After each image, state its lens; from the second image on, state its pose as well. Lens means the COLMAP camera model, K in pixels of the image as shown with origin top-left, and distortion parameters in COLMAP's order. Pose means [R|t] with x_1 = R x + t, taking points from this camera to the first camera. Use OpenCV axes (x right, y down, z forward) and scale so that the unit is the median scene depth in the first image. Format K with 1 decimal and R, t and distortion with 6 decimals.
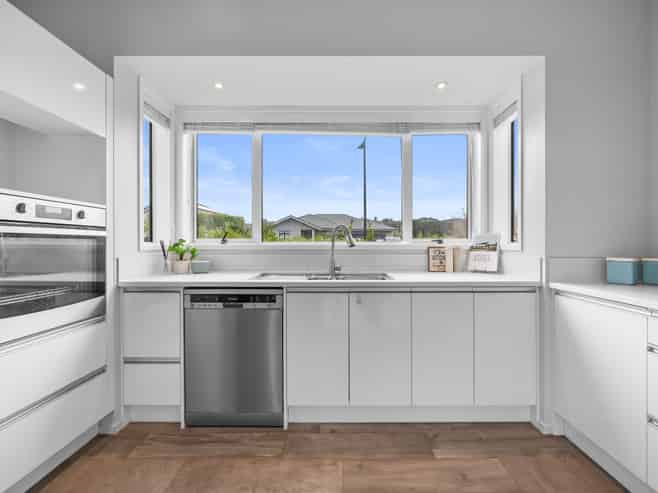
lens RADIAL K [[287.5, 0, 329.5], [0, 287.5, 244.0], [0, 0, 1]] dist [-0.012173, -0.000634]
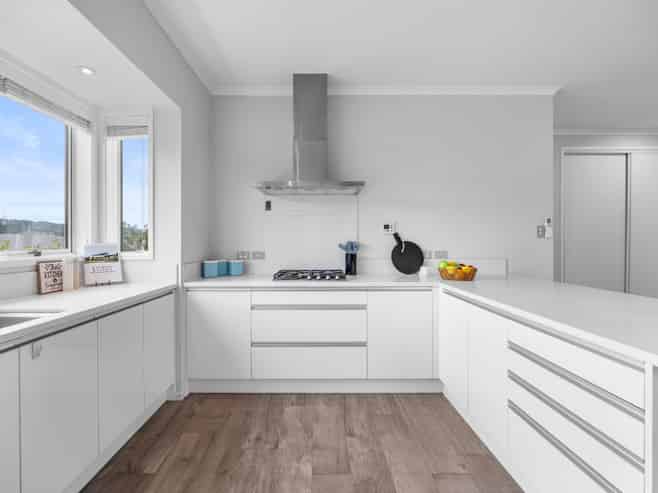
lens RADIAL K [[287.5, 0, 327.7], [0, 287.5, 245.0], [0, 0, 1]] dist [-0.012173, -0.000634]
pose [[-0.039721, -0.007064, 0.999186, -0.478663], [0.002077, 0.999972, 0.007152, -0.041177], [-0.999209, 0.002360, -0.039705, 0.321094]]
